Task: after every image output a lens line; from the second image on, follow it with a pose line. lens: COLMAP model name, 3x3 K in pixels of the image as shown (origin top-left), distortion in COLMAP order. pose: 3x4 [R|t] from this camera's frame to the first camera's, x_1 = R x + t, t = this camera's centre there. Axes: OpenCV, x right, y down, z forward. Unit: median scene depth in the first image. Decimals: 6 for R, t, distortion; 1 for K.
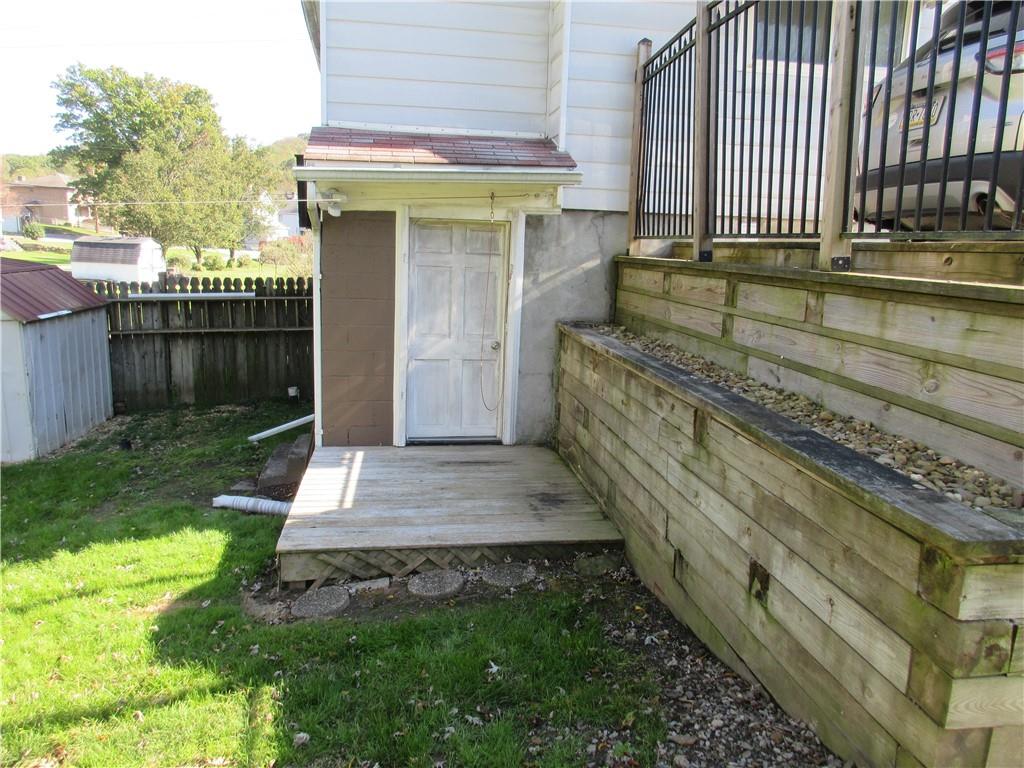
lens RADIAL K [[768.7, 0, 509.8], [0, 768.7, 374.6], [0, 0, 1]] dist [0.008256, 0.000273]
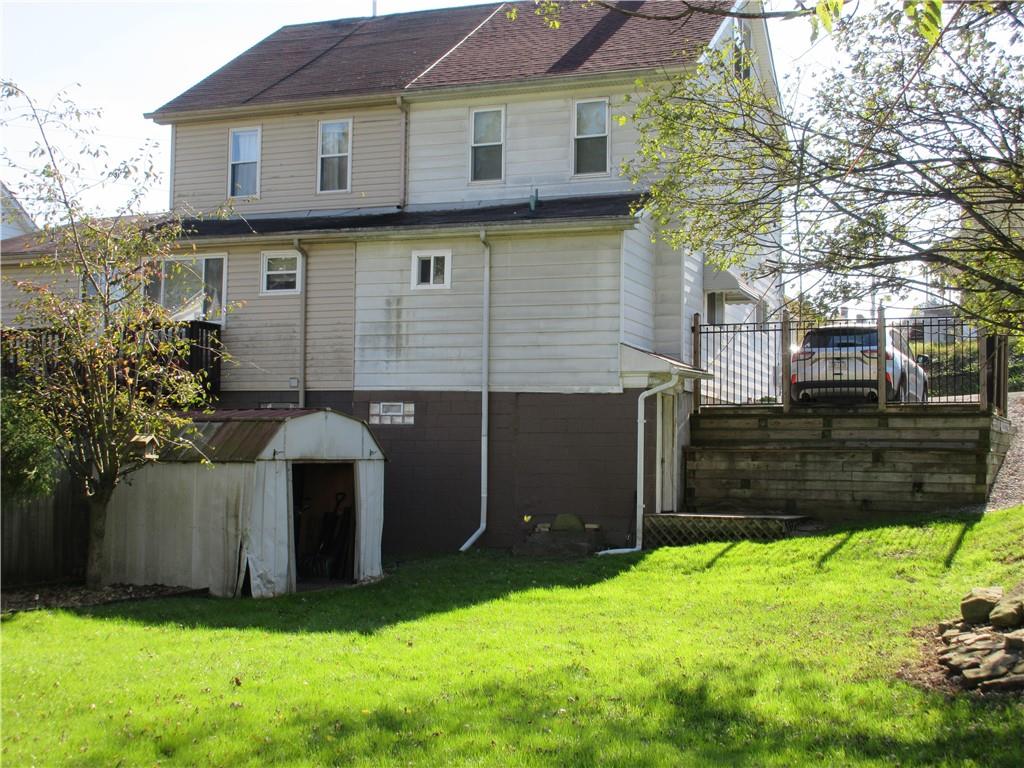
lens RADIAL K [[1388.1, 0, 512.0], [0, 1388.1, 384.0], [0, 0, 1]] dist [-0.002403, -0.007054]
pose [[0.519766, 0.025237, 0.853936, -7.130318], [0.150477, 0.981231, -0.120590, 0.303090], [-0.840952, 0.191176, 0.506213, -1.010873]]
